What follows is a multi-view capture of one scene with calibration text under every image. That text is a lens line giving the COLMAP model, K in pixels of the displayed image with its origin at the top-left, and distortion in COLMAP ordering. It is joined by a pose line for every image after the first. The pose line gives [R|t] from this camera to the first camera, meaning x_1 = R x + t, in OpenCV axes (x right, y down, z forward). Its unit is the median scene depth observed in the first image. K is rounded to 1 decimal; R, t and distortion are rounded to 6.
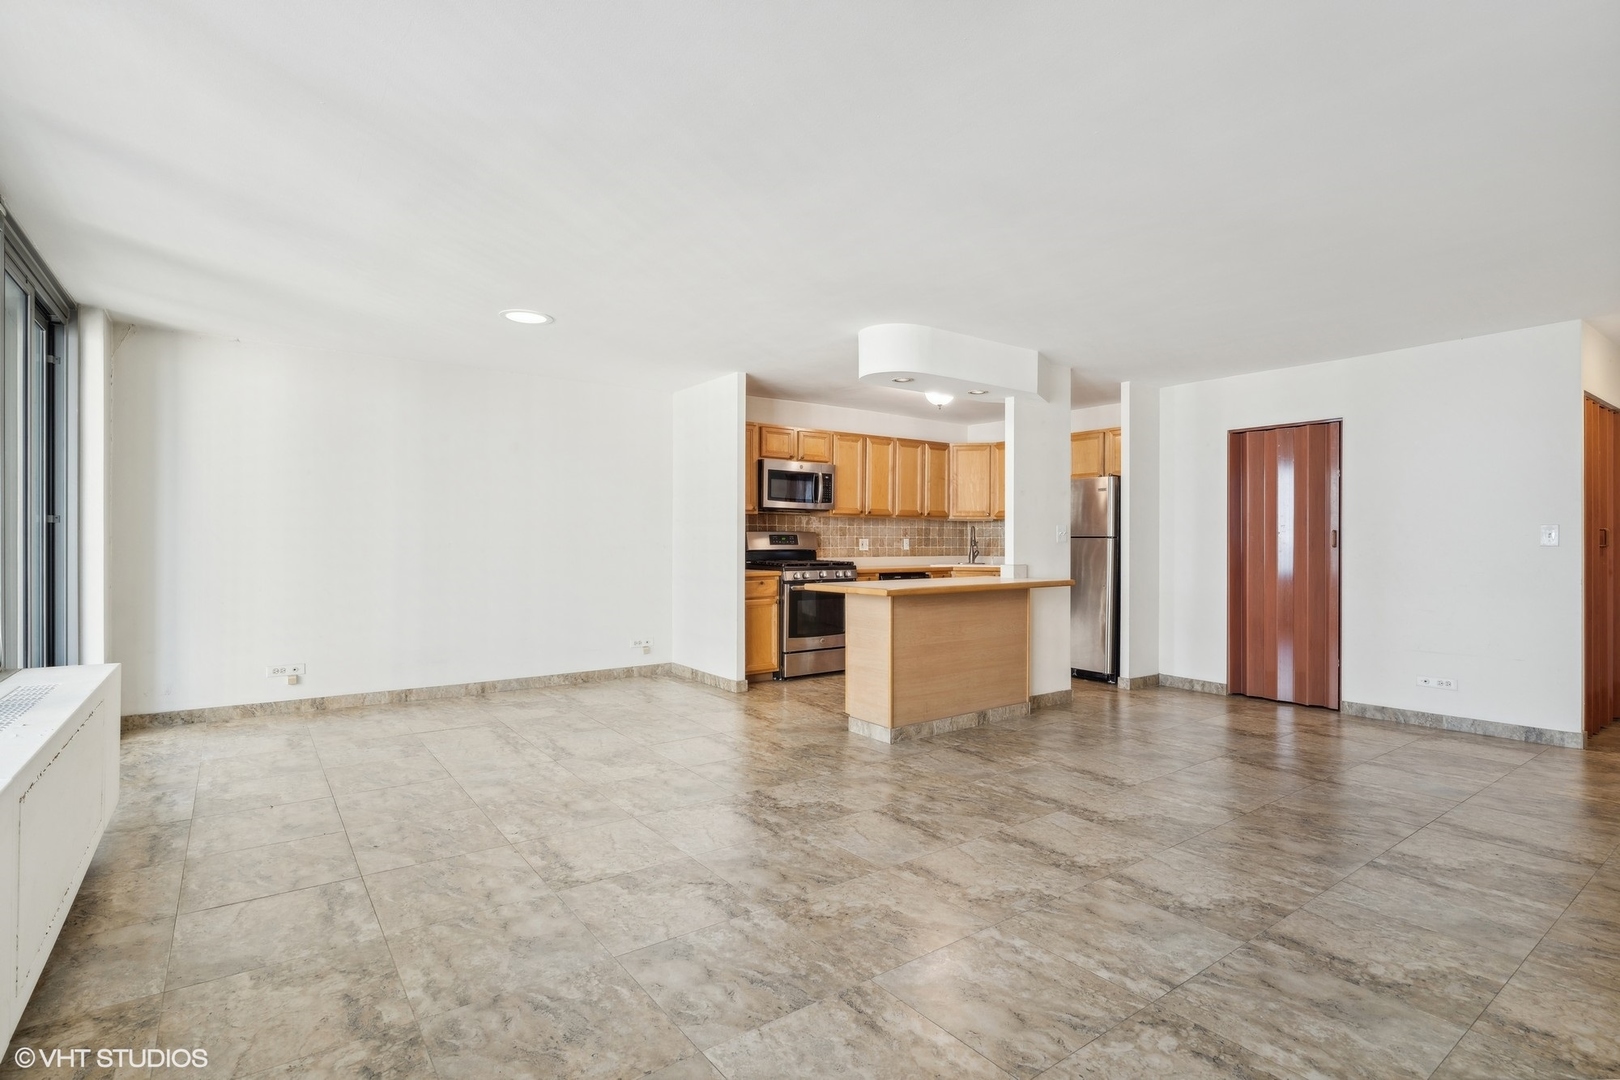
lens RADIAL K [[775.0, 0, 801.8], [0, 775.0, 551.1], [0, 0, 1]] dist [-0.005423, 0.003109]
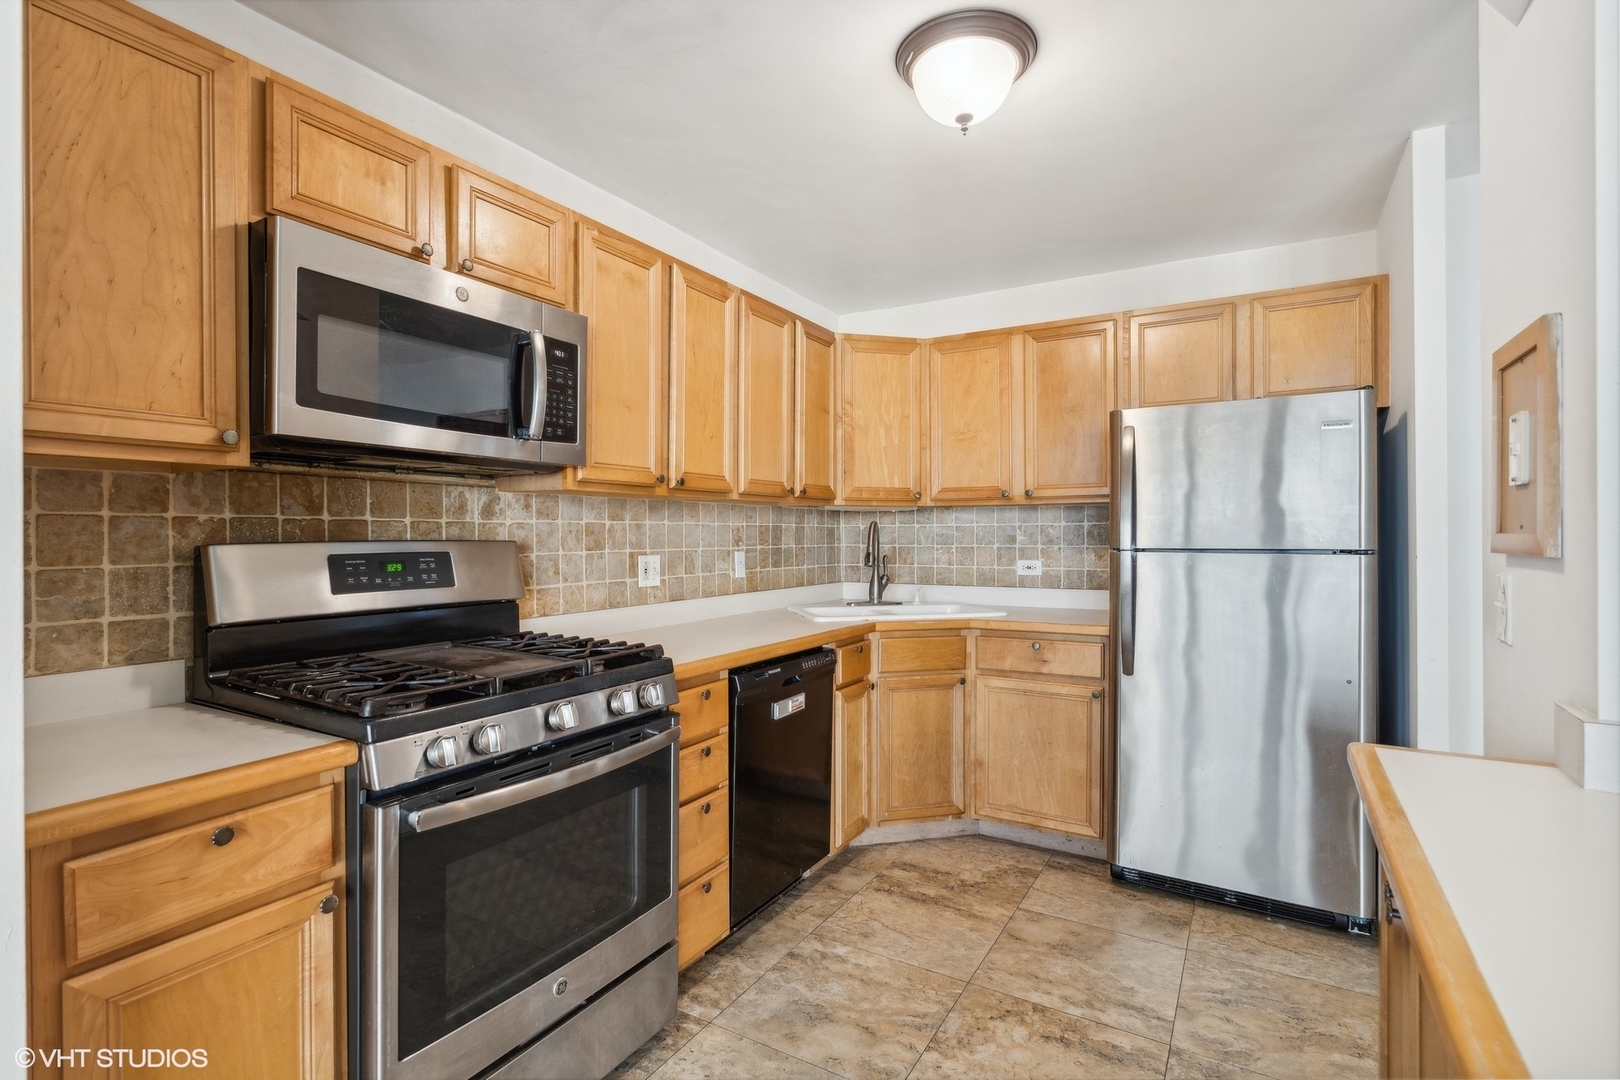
lens RADIAL K [[775.0, 0, 810.3], [0, 775.0, 533.4], [0, 0, 1]] dist [-0.005423, 0.003109]
pose [[0.914437, -0.003511, 0.404714, 0.001234], [0.009345, 0.999879, -0.012441, -0.034855], [-0.404621, 0.015158, 0.914359, 1.044949]]
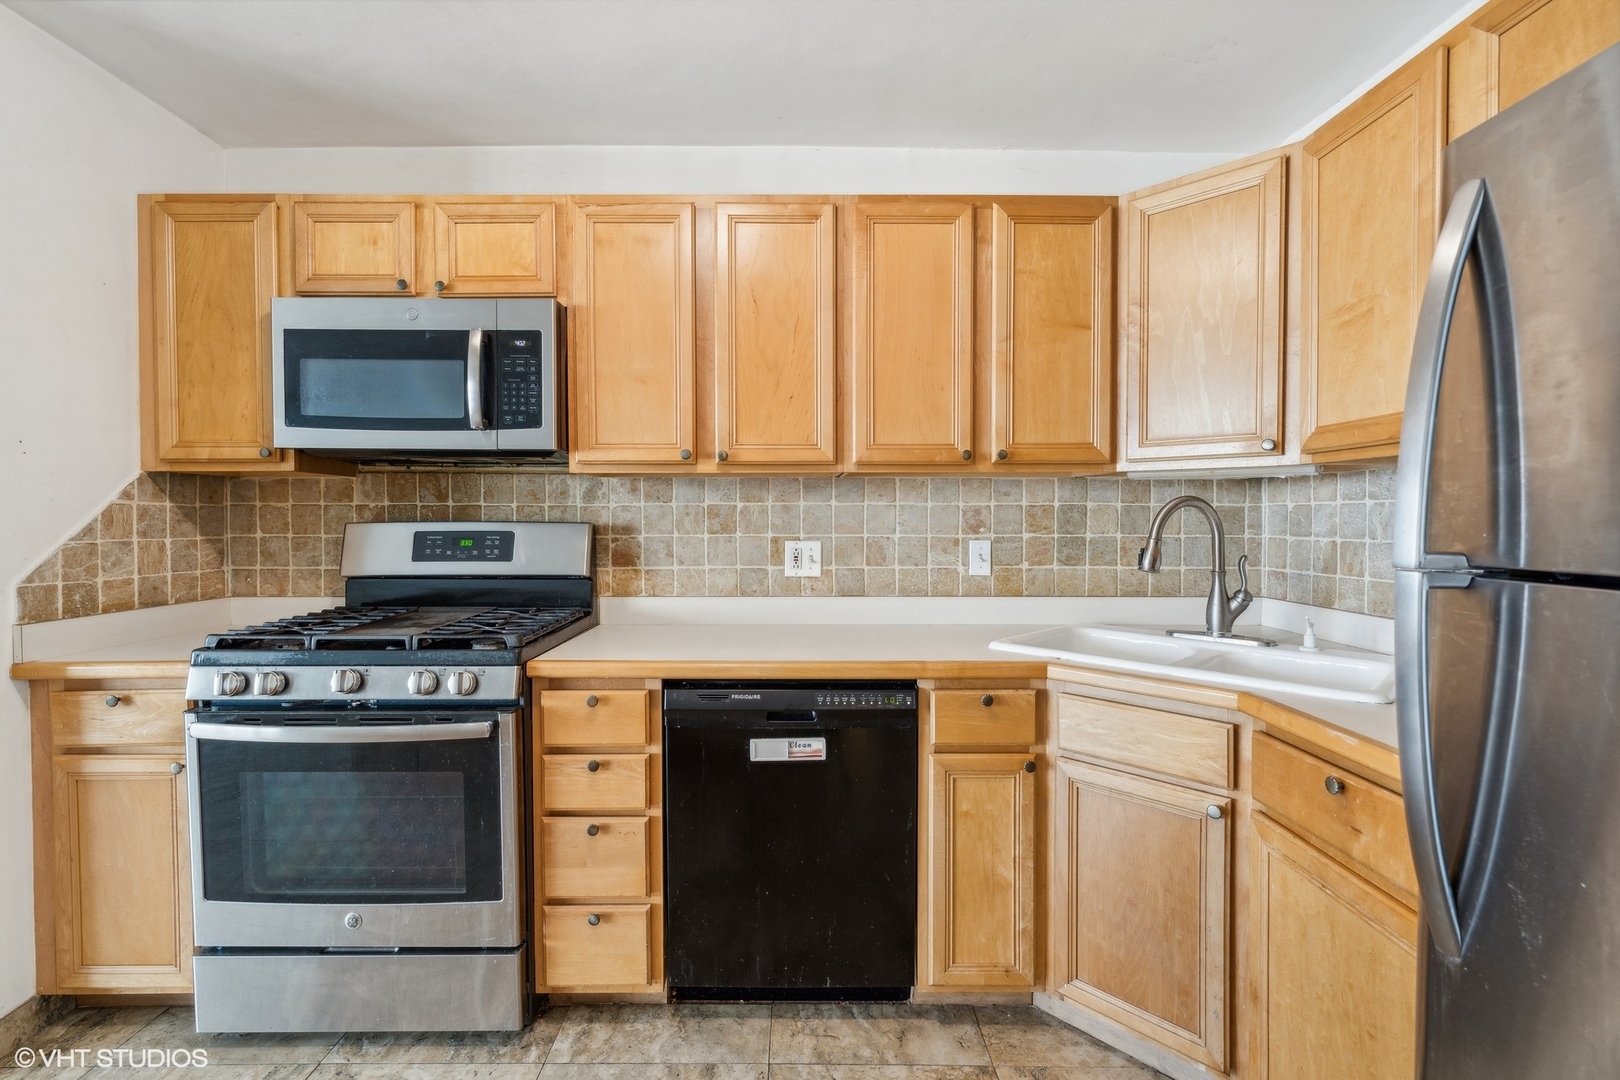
lens RADIAL K [[736.2, 0, 805.2], [0, 736.2, 535.2], [0, 0, 1]] dist [-0.003874, 0.001295]
pose [[0.811693, 0.013317, -0.583933, 0.435264], [-0.007277, 0.999893, 0.012688, -0.036956], [0.584040, -0.006049, 0.811703, 1.244673]]
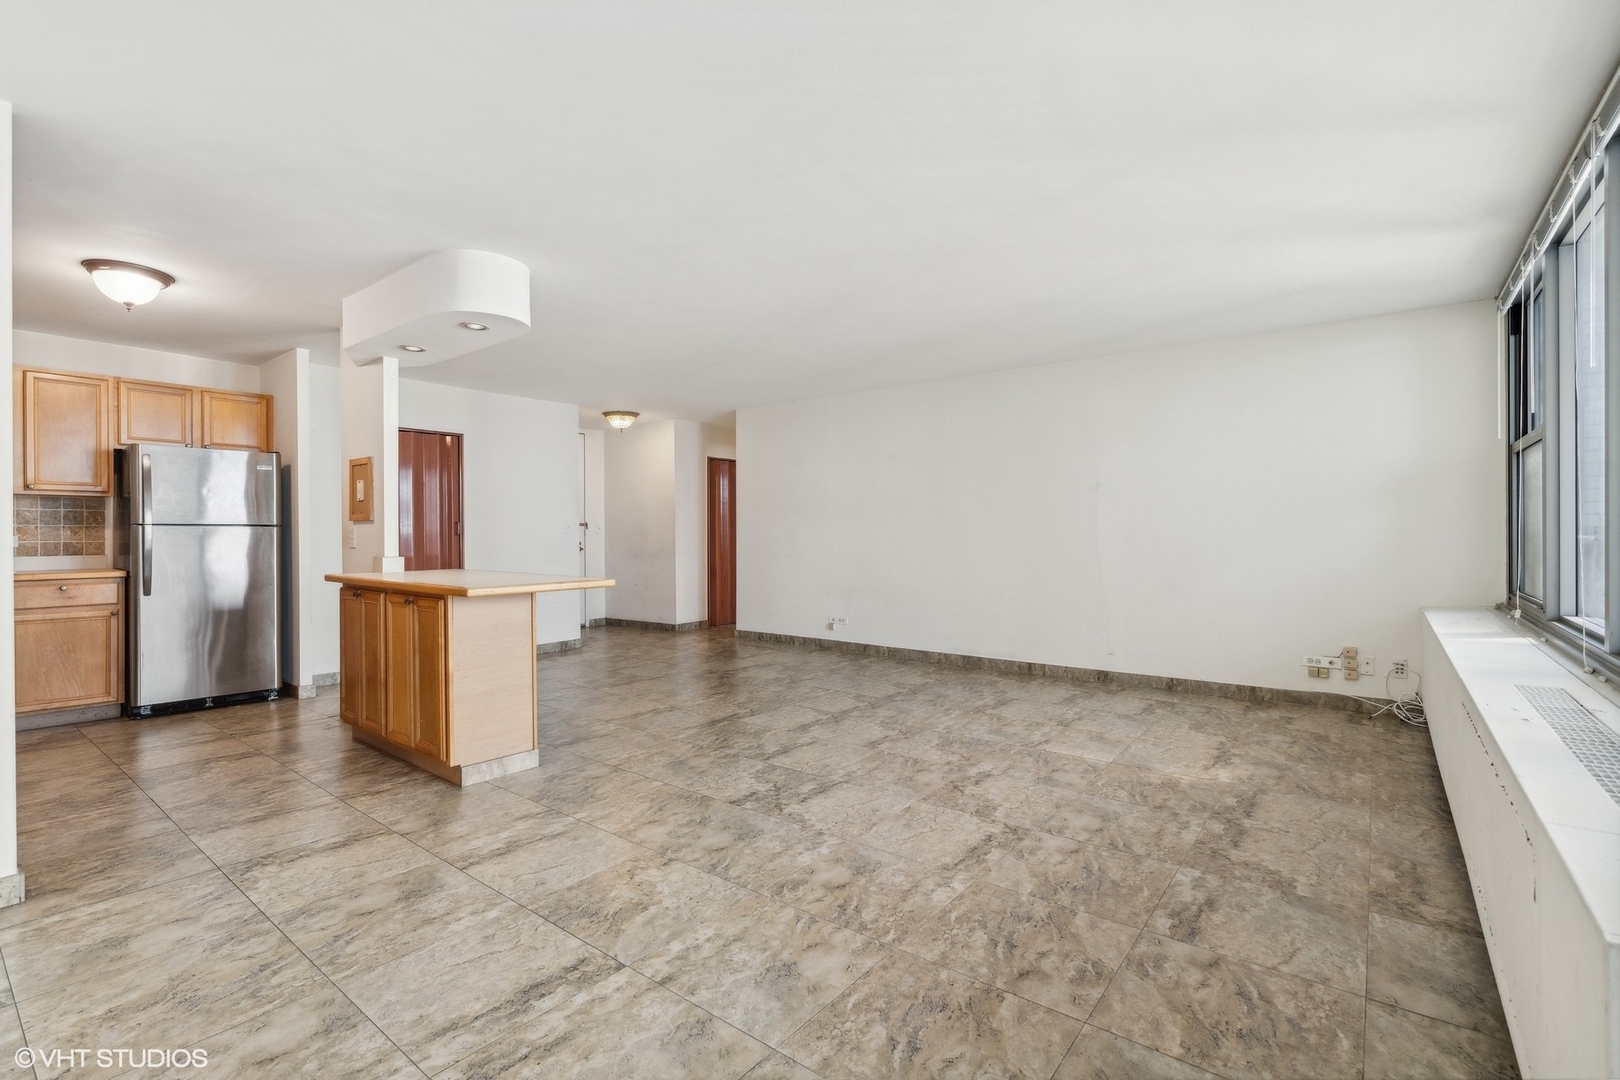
lens RADIAL K [[736.2, 0, 794.6], [0, 736.2, 535.1], [0, 0, 1]] dist [-0.003874, 0.001295]
pose [[-0.264101, -0.001634, 0.964494, -0.716067], [0.016875, 0.999838, 0.006315, -0.004822], [-0.964347, 0.017944, -0.264030, 0.910377]]
